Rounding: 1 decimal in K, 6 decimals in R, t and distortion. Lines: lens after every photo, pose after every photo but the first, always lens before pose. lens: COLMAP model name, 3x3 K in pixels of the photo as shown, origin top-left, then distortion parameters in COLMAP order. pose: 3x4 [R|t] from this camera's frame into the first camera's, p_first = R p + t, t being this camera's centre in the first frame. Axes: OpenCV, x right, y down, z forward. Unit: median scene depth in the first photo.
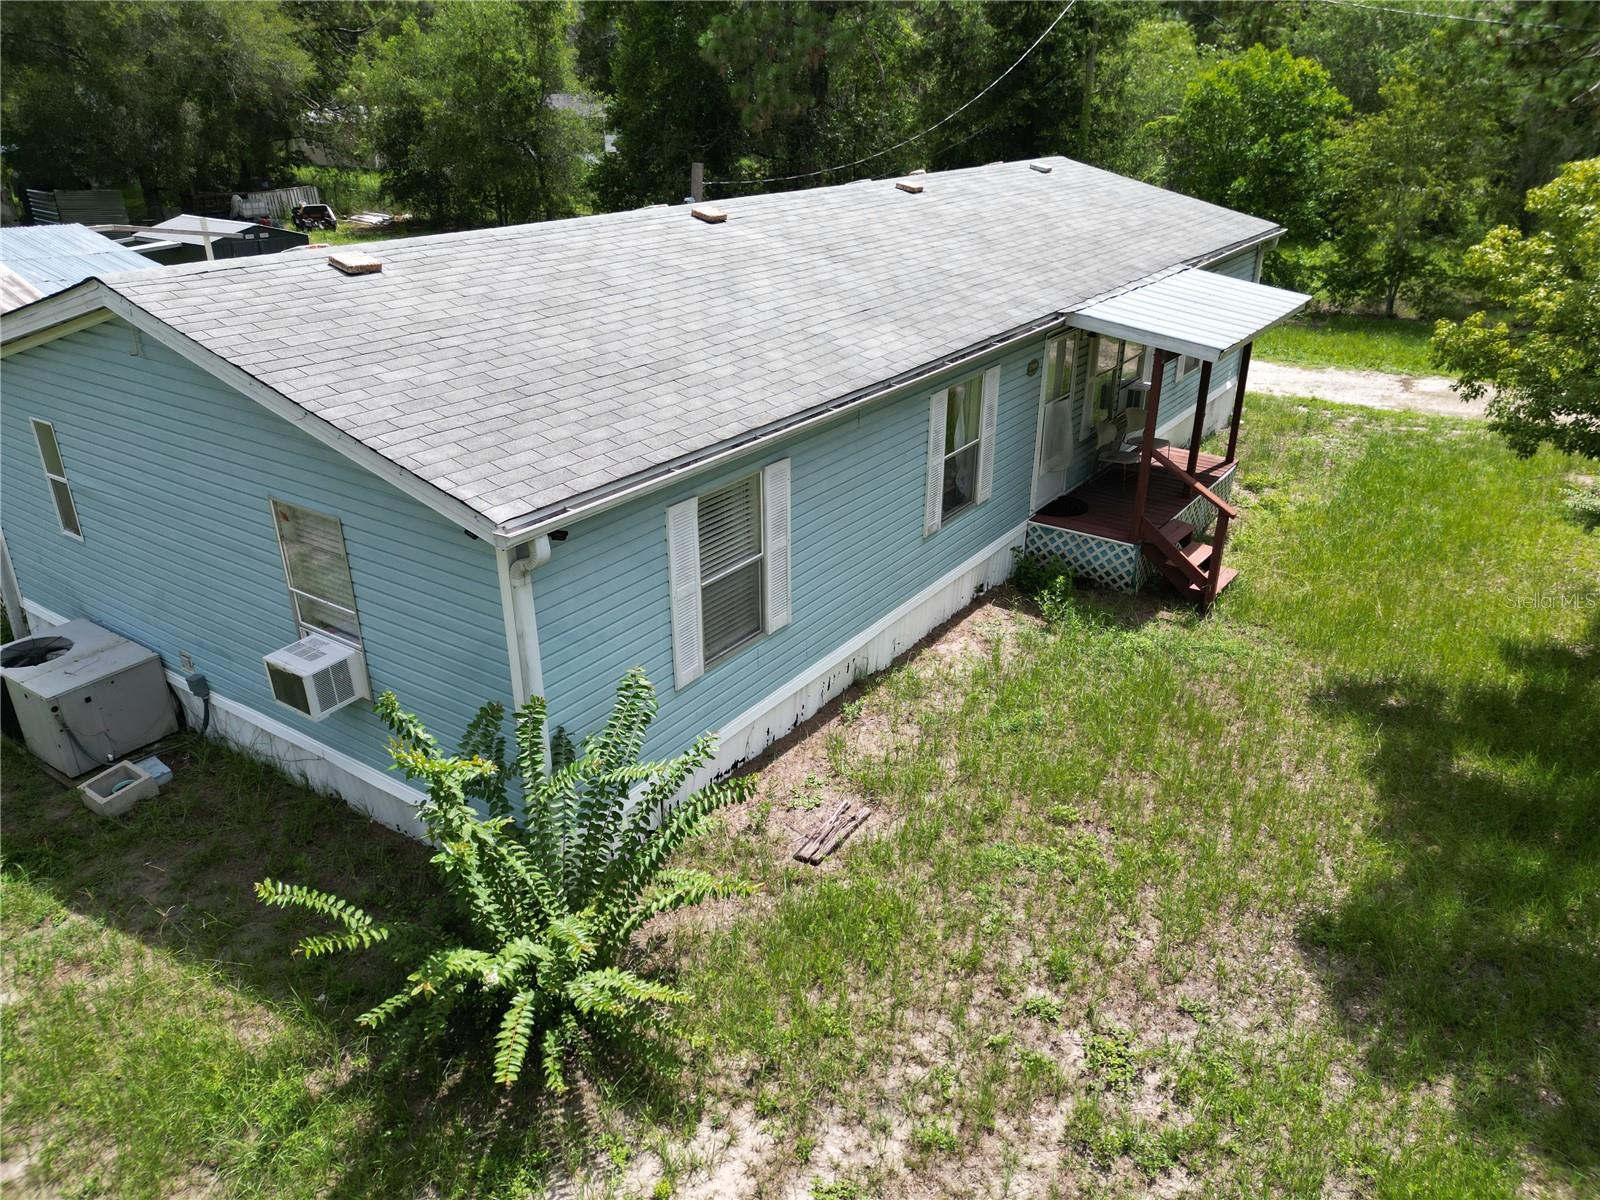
lens RADIAL K [[1116.9, 0, 800.0], [0, 1116.9, 600.0], [0, 0, 1]] dist [0.051690, -0.005519]
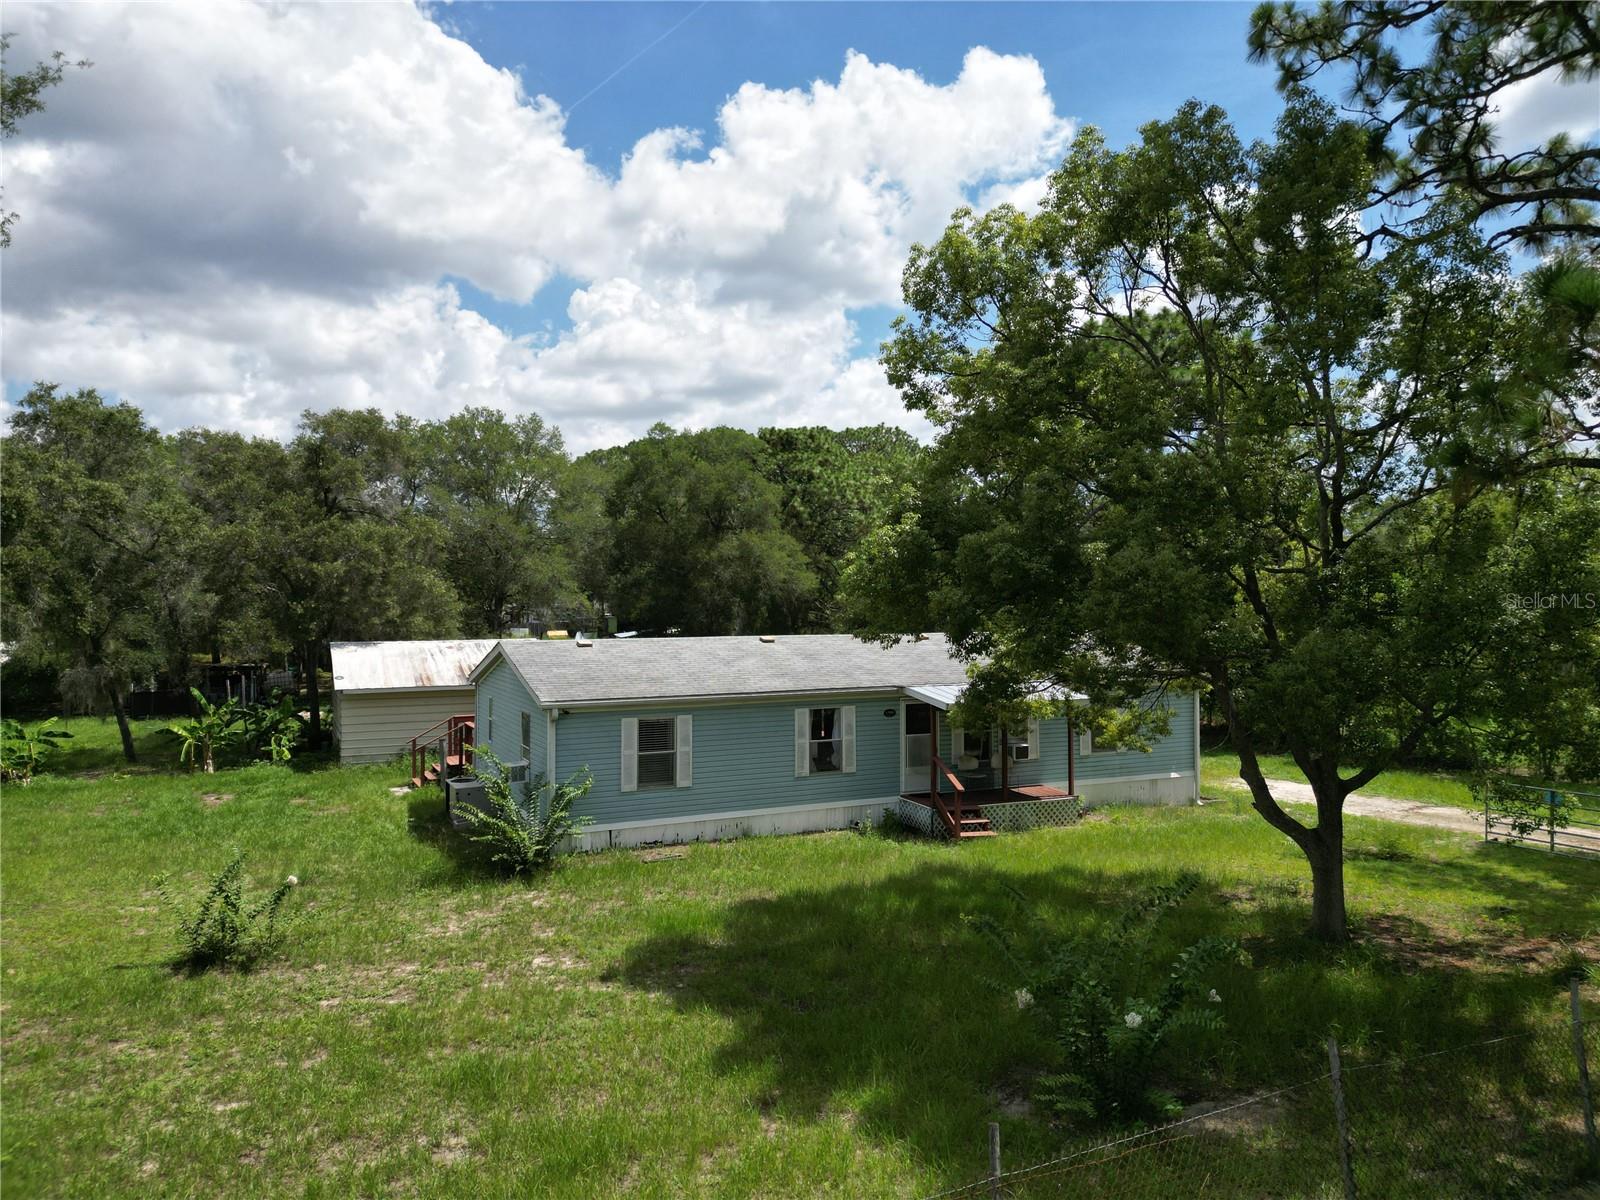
lens RADIAL K [[1116.9, 0, 800.0], [0, 1116.9, 600.0], [0, 0, 1]] dist [0.051690, -0.005519]
pose [[0.884111, 0.005539, -0.467245, 1.446809], [-0.196799, 0.911336, -0.361576, 0.524076], [0.423814, 0.411626, 0.806812, -1.085321]]
